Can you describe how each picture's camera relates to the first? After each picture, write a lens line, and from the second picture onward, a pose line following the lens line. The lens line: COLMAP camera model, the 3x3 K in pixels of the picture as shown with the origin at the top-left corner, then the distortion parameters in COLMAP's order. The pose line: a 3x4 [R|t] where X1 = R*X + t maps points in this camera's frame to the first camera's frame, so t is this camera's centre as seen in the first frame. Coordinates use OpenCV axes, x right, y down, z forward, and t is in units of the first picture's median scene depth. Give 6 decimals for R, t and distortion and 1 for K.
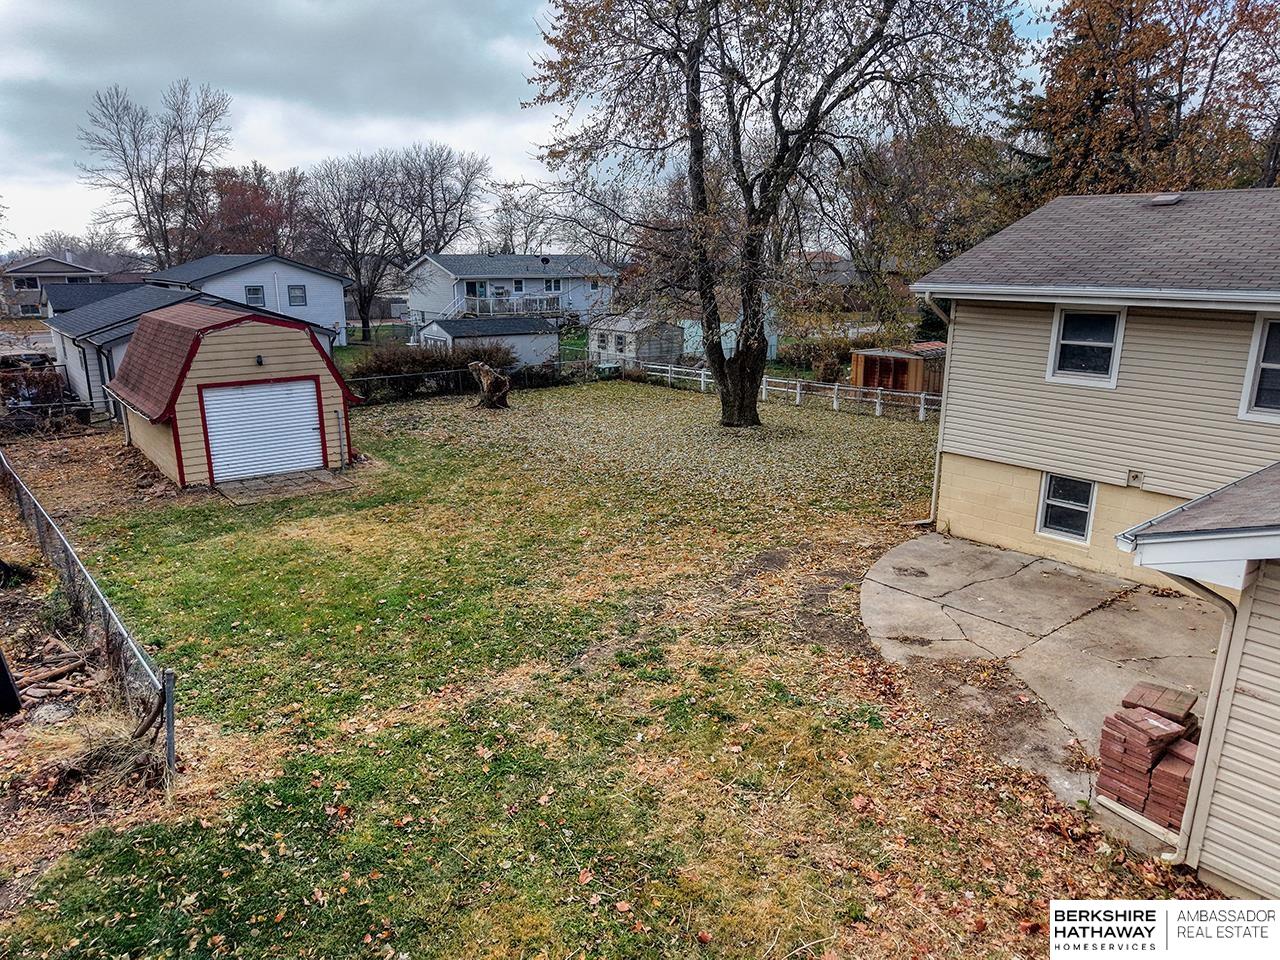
lens RADIAL K [[856.0, 0, 636.8], [0, 856.0, 482.2], [0, 0, 1]] dist [0.016182, -0.018797]
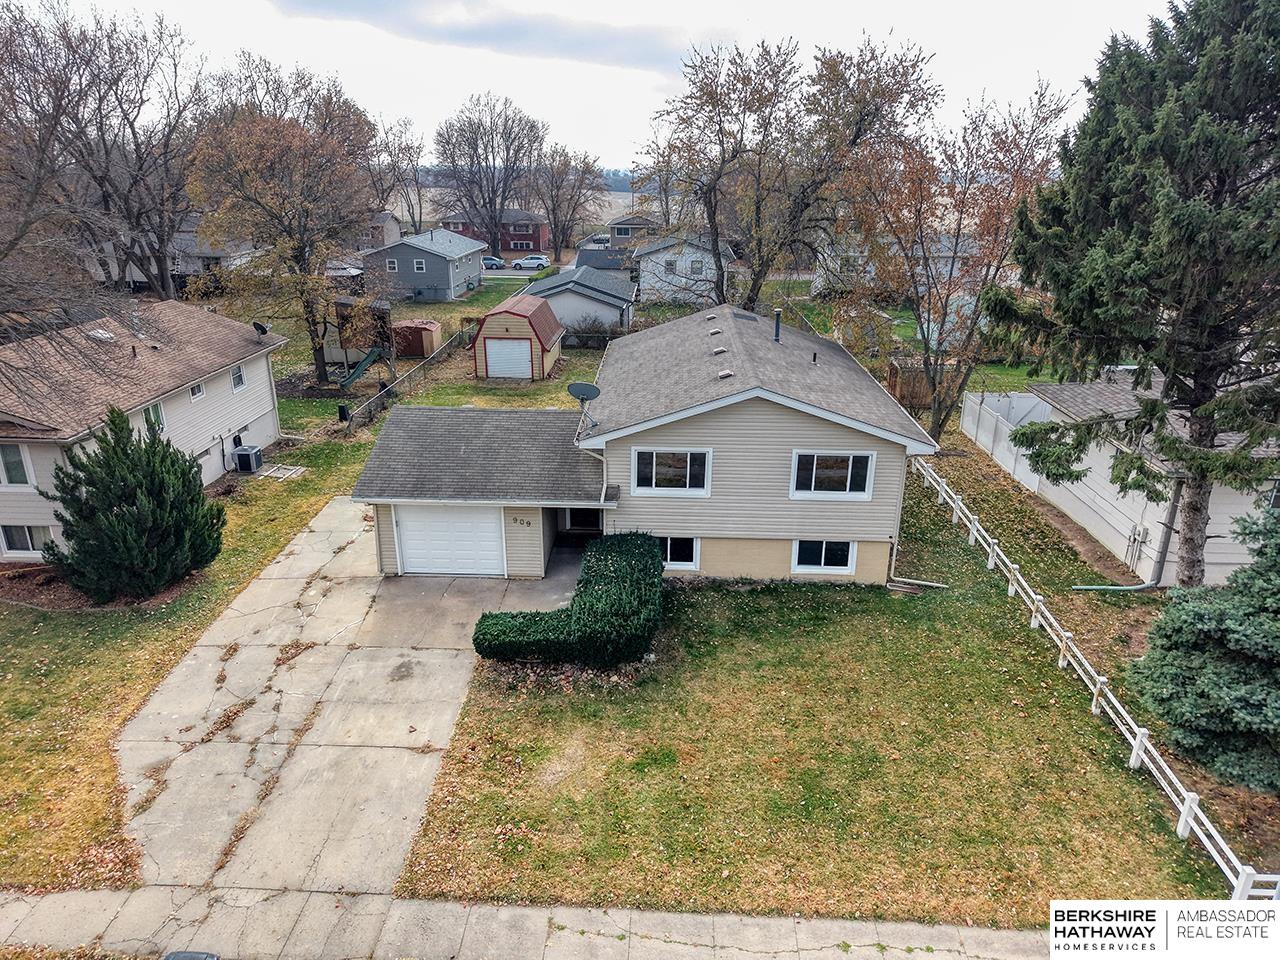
lens RADIAL K [[856.0, 0, 638.5], [0, 856.0, 474.4], [0, 0, 1]] dist [0.016182, -0.018797]
pose [[0.753364, 0.227666, -0.616936, 1.415148], [-0.176844, 0.973739, 0.143385, -0.156024], [0.633379, 0.001080, 0.773841, -0.627113]]
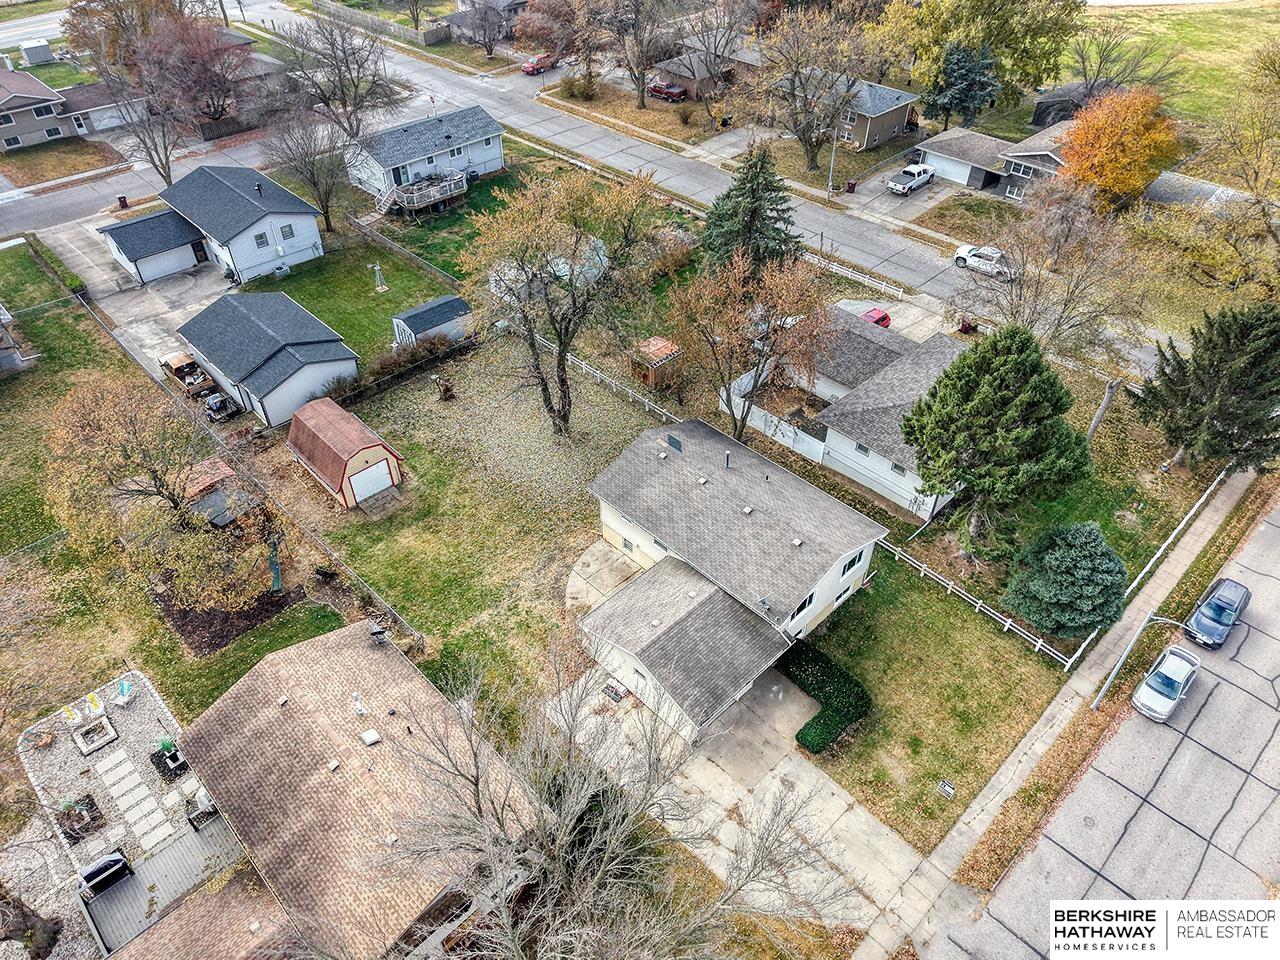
lens RADIAL K [[856.0, 0, 638.5], [0, 856.0, 478.9], [0, 0, 1]] dist [0.016182, -0.018797]
pose [[0.996048, -0.060030, 0.065465, 0.214826], [0.024036, 0.891709, 0.451971, -1.266970], [-0.085507, -0.448611, 0.889627, -1.439259]]
